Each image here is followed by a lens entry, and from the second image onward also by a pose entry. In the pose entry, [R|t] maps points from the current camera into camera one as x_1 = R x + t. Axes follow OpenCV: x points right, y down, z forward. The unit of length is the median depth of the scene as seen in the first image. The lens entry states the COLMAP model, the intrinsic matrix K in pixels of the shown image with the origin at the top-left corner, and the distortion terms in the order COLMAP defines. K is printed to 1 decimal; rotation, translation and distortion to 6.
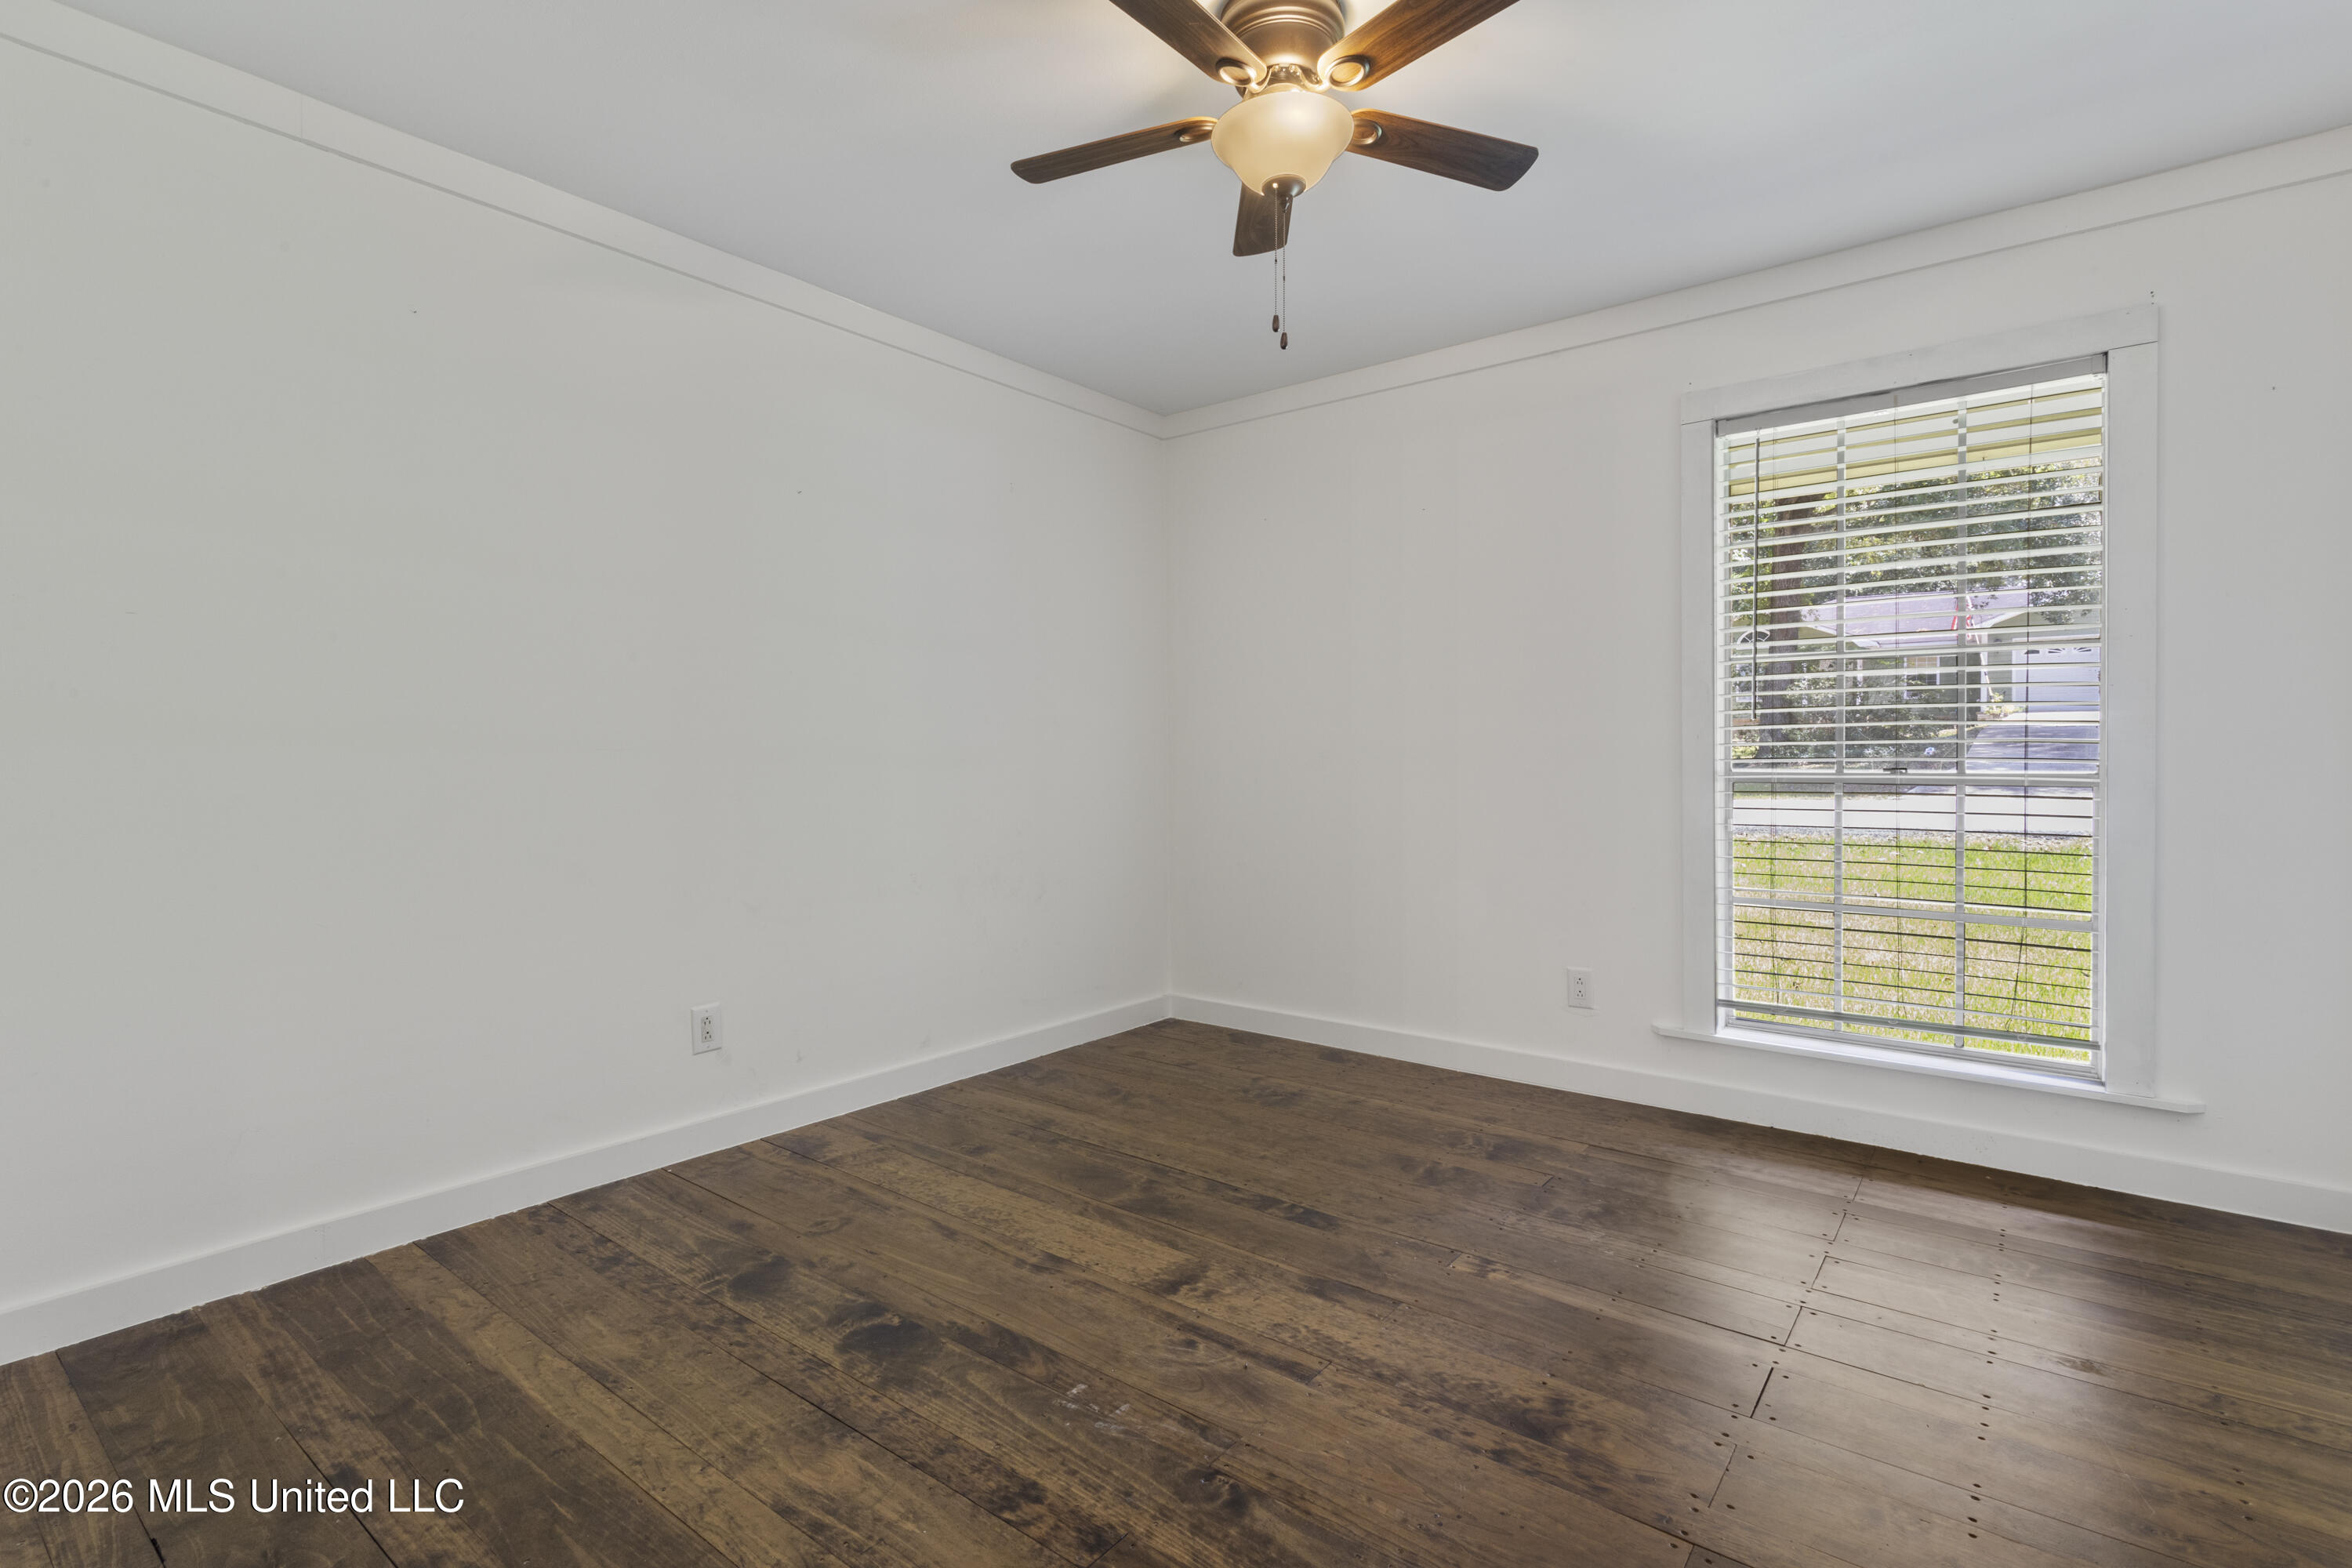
lens RADIAL K [[1108.5, 0, 1197.1], [0, 1108.5, 773.9], [0, 0, 1]] dist [-0.004188, 0.003138]
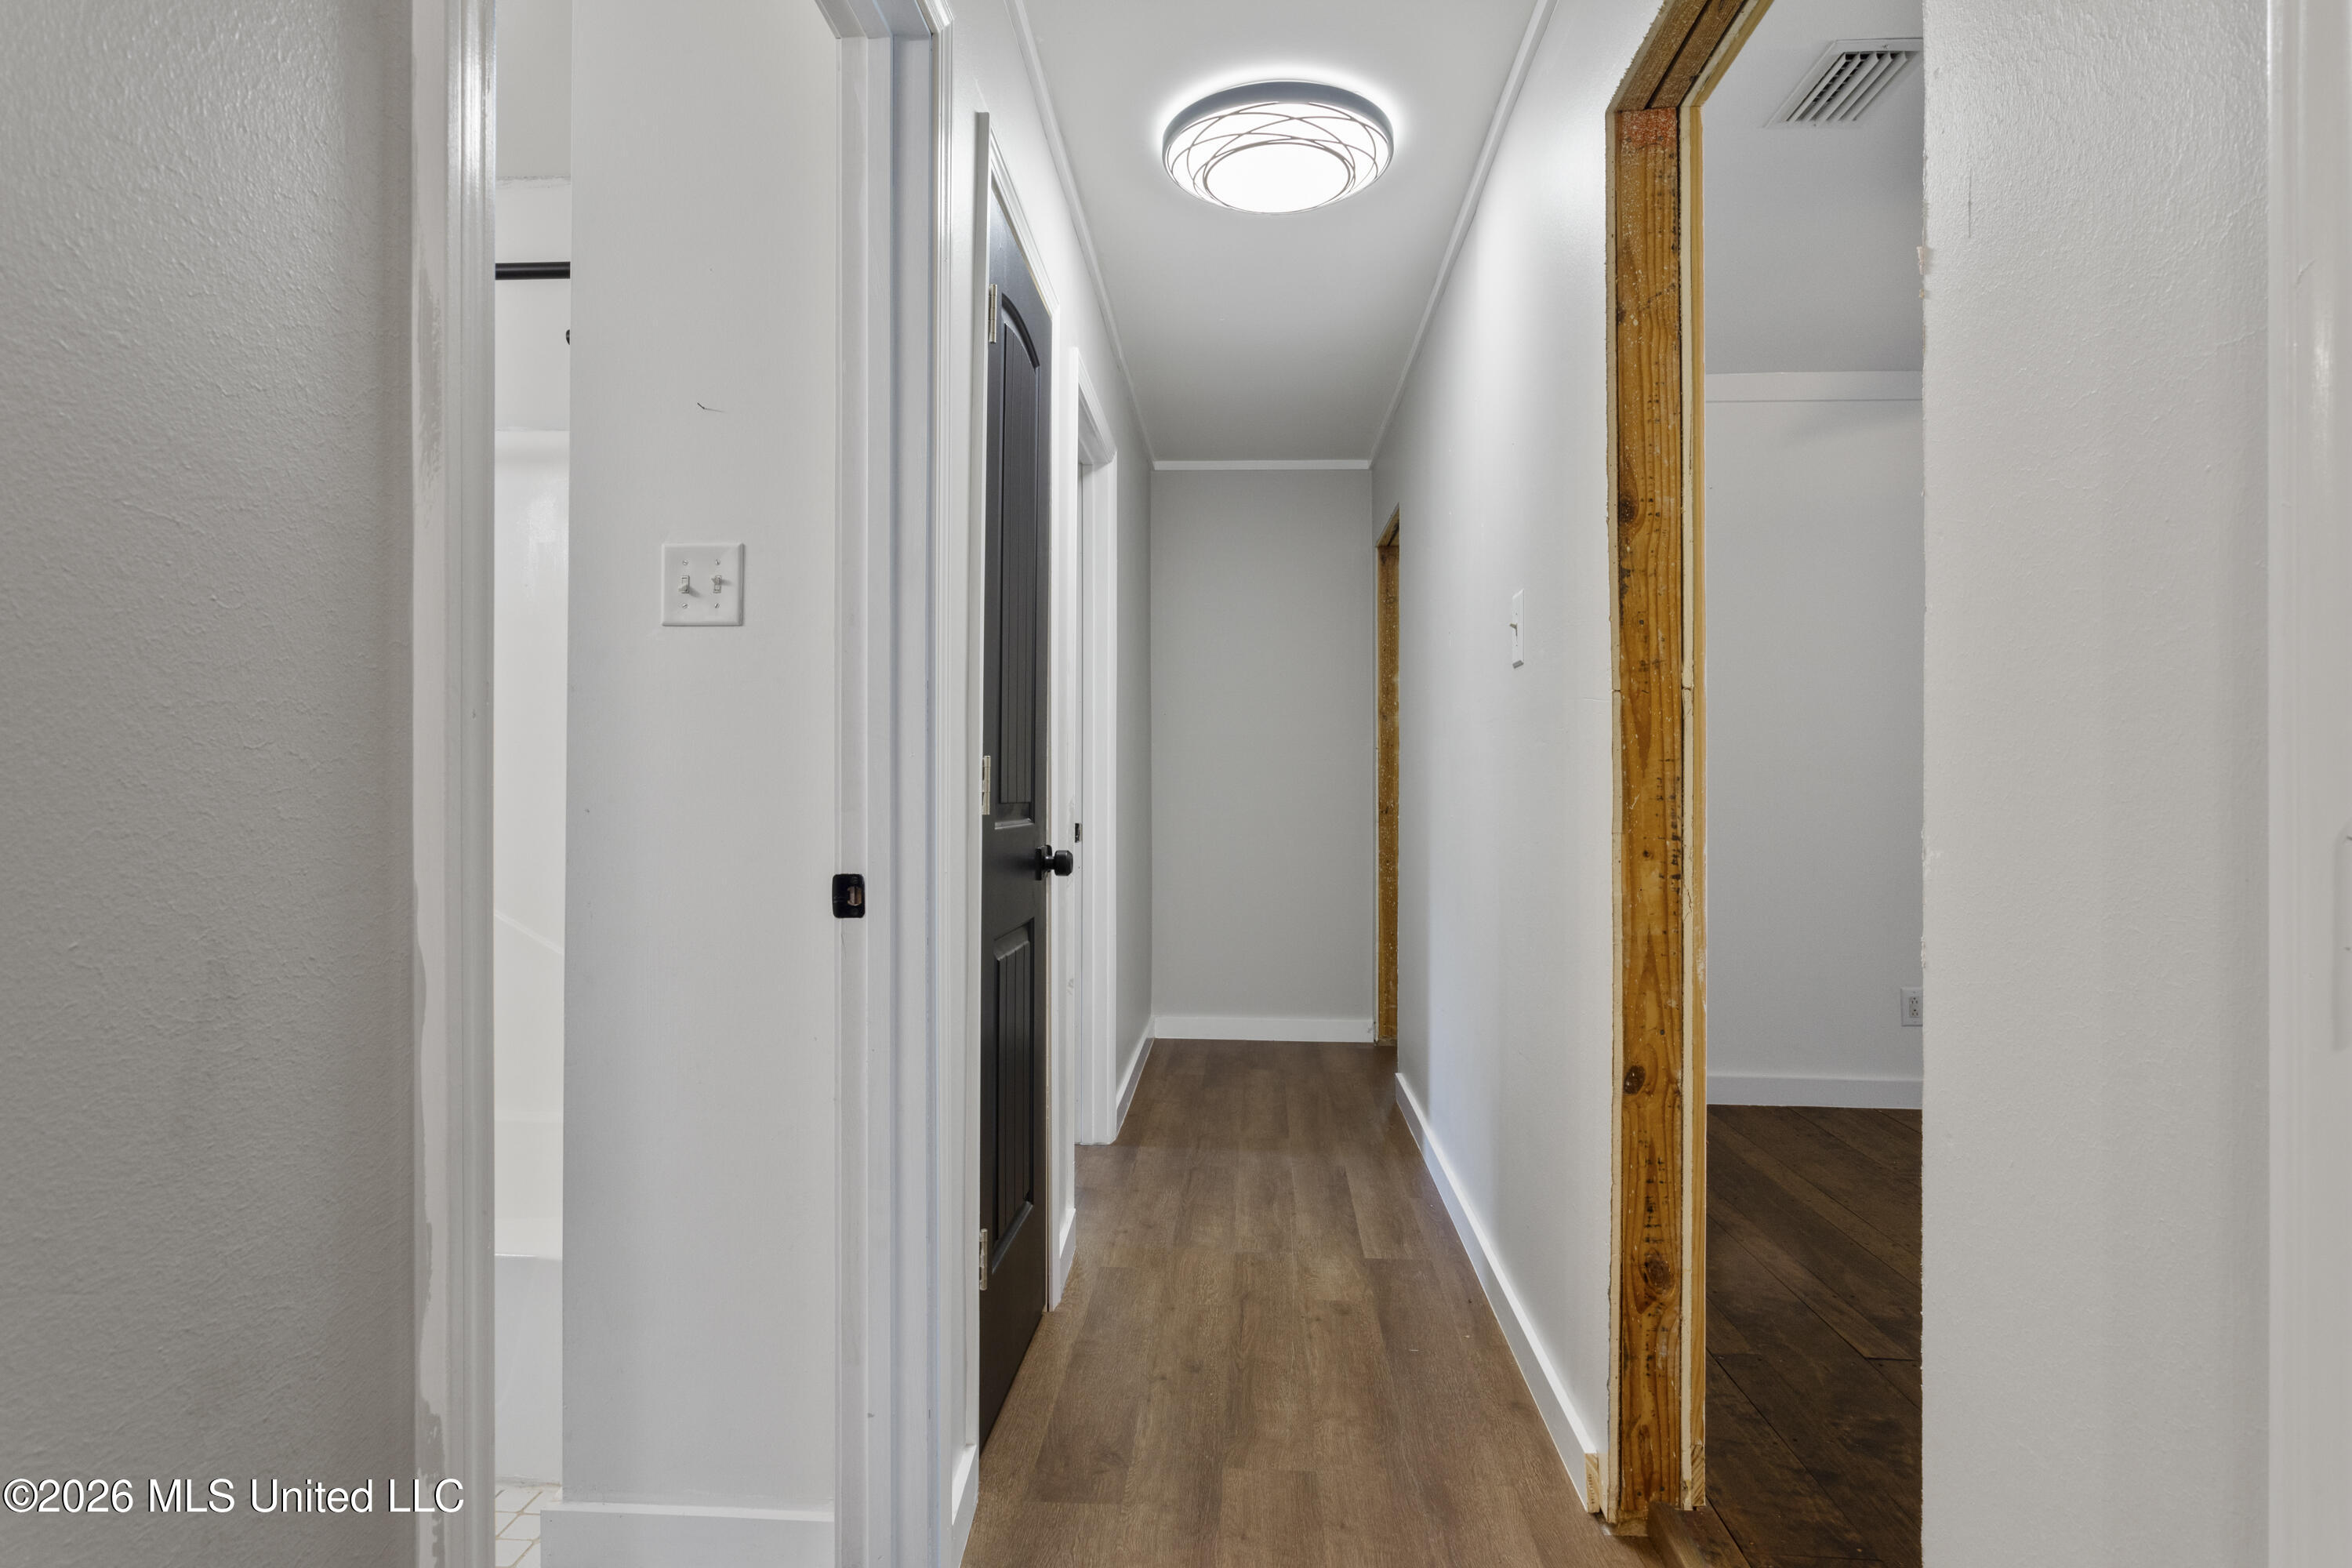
lens RADIAL K [[1276.6, 0, 1176.6], [0, 1276.6, 779.0], [0, 0, 1]] dist [0.000210, 0.000083]
pose [[0.573113, -0.005661, -0.819457, 0.357182], [-0.001448, 0.999968, -0.007920, 0.006985], [0.819475, 0.005725, 0.573086, -0.679259]]
